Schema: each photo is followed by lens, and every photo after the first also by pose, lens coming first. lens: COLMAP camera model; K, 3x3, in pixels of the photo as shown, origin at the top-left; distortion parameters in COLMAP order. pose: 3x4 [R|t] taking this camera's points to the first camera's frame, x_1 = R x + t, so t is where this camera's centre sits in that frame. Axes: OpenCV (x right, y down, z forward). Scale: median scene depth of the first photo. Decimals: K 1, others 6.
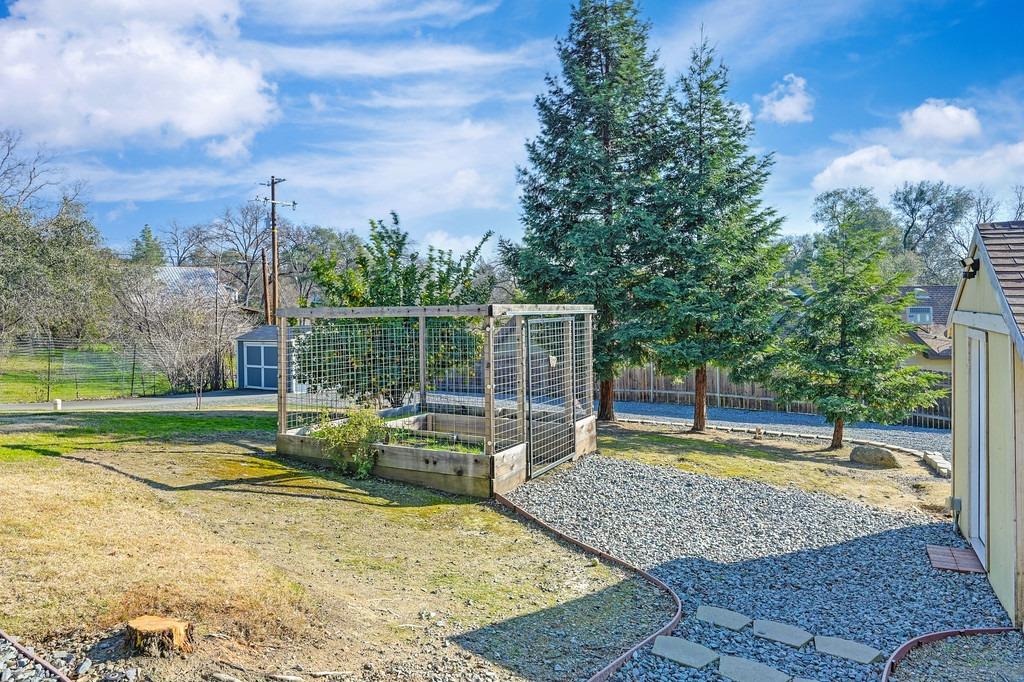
lens RADIAL K [[657.6, 0, 512.7], [0, 657.6, 316.0], [0, 0, 1]] dist [-0.000347, -0.000072]
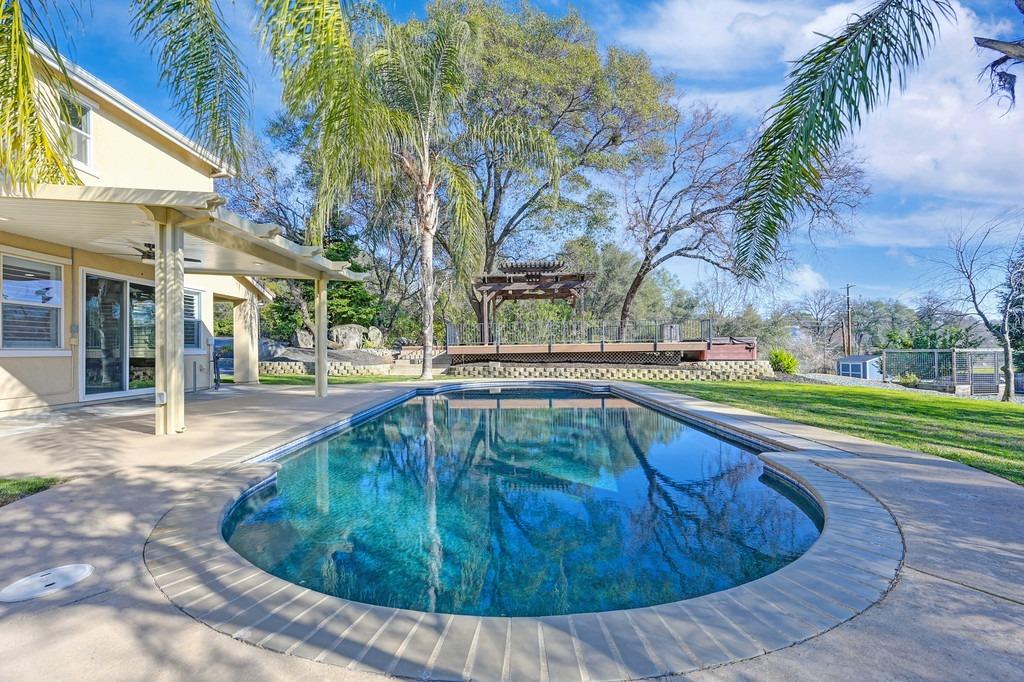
lens RADIAL K [[413.8, 0, 512.0], [0, 413.8, 341.0], [0, 0, 1]] dist [-0.001122, -0.000175]
pose [[0.558725, -0.010816, -0.829283, 0.268439], [-0.007195, 0.999814, -0.017888, -0.001704], [0.829322, 0.015961, 0.558543, -1.302290]]
